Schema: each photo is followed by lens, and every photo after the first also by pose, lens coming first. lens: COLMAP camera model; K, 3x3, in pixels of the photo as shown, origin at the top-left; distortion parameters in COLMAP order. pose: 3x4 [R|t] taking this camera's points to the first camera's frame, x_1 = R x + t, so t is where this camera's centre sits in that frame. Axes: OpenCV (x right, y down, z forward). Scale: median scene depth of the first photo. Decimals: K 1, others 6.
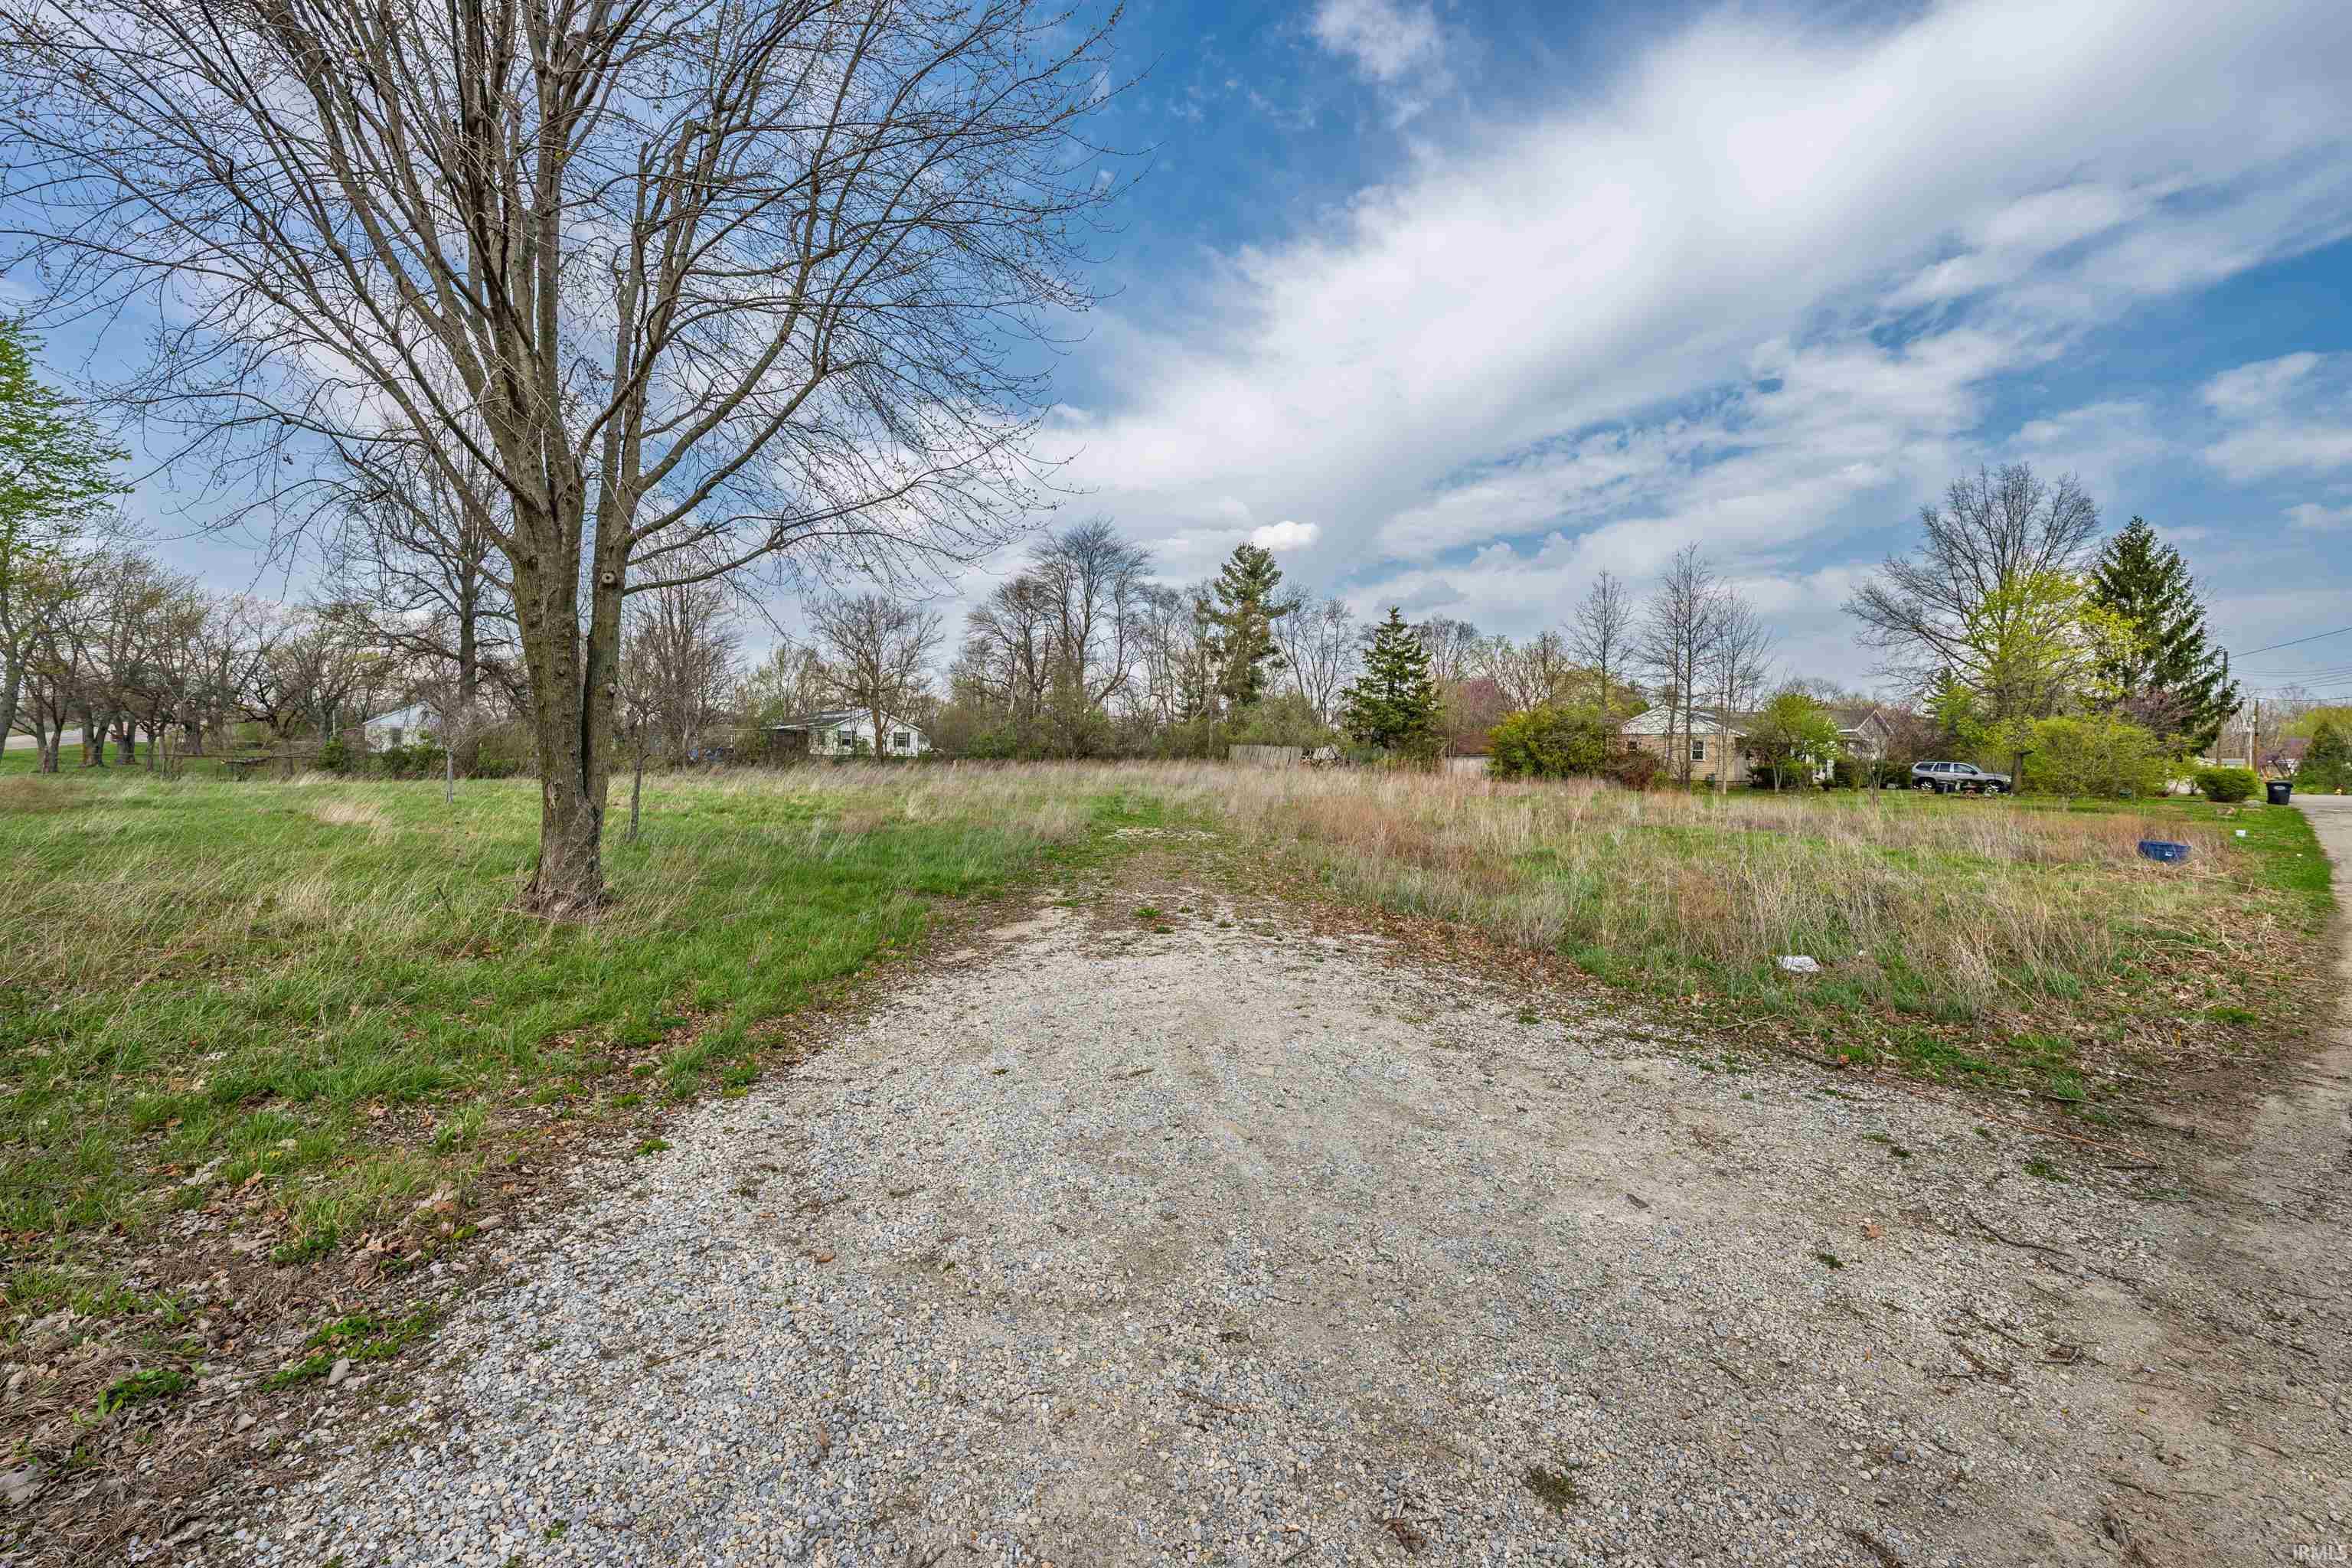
lens RADIAL K [[950.3, 0, 1176.0], [0, 950.3, 784.0], [0, 0, 1]] dist [-0.002366, -0.000199]
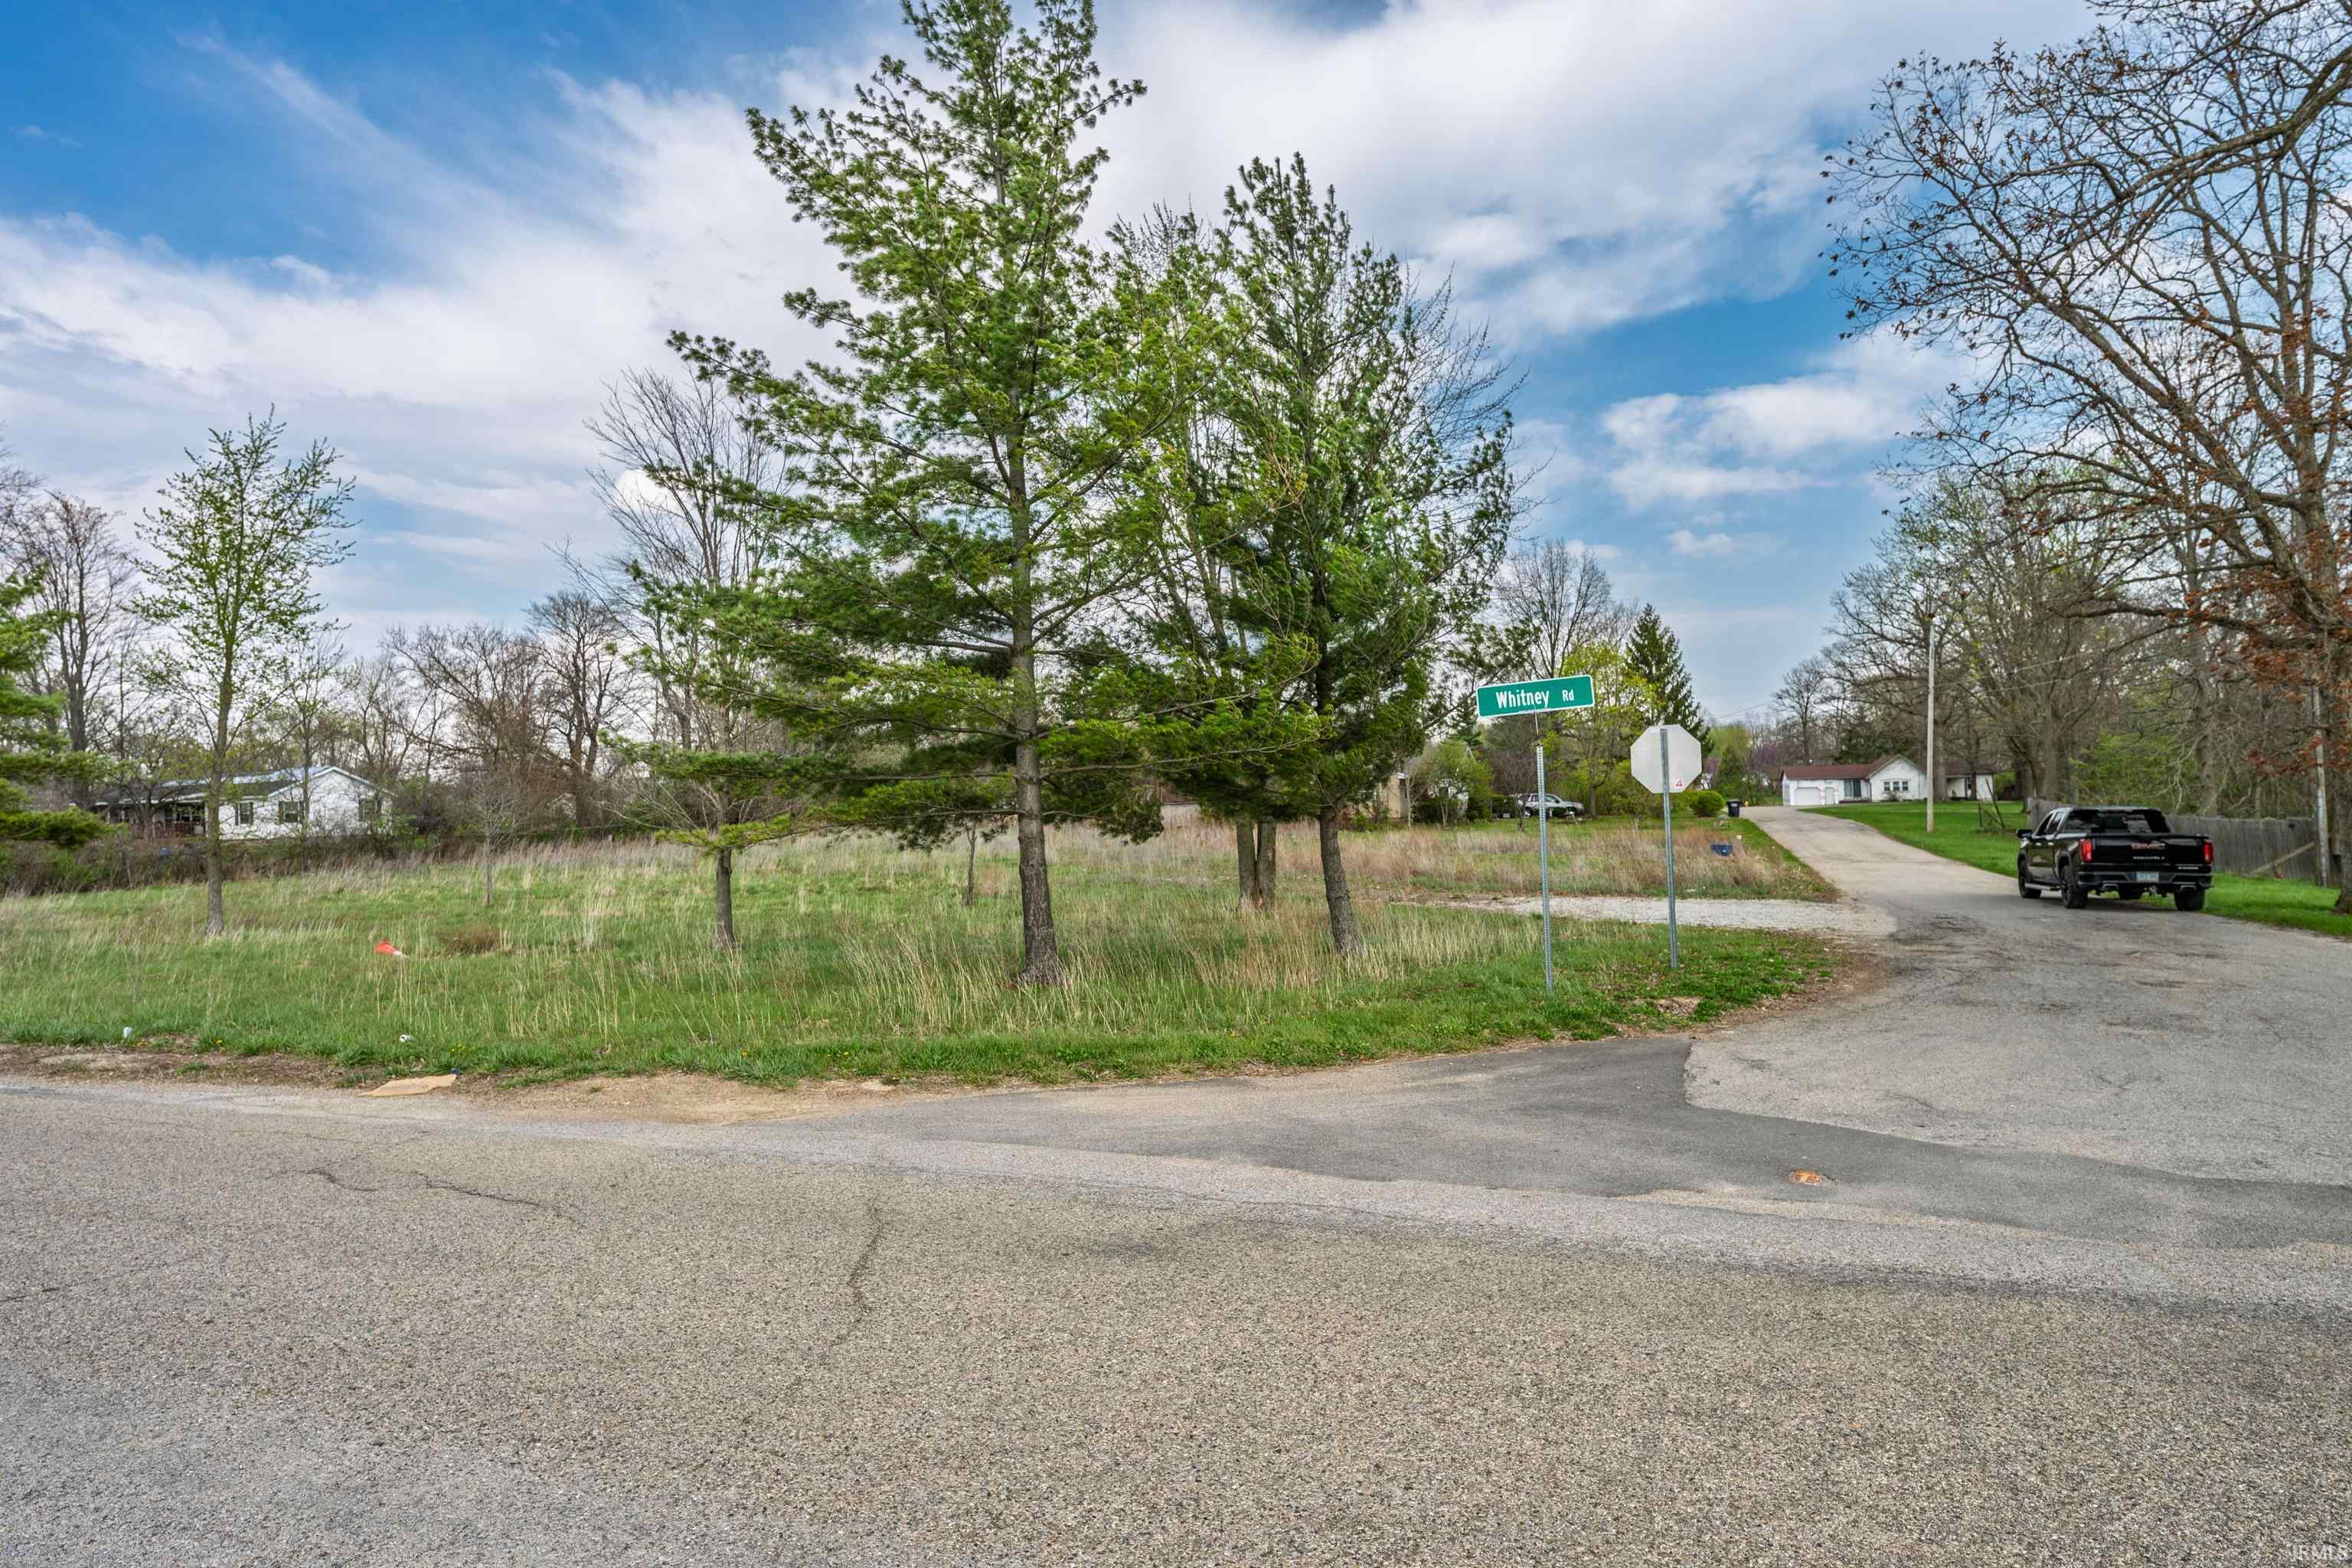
lens RADIAL K [[1338.3, 0, 1176.0], [0, 1338.3, 784.0], [0, 0, 1]] dist [-0.027946, -0.000480]
pose [[0.872374, -0.035200, 0.487570, -0.252018], [0.052051, 0.998423, -0.021050, -0.015089], [-0.486060, 0.043742, 0.872830, -0.152883]]
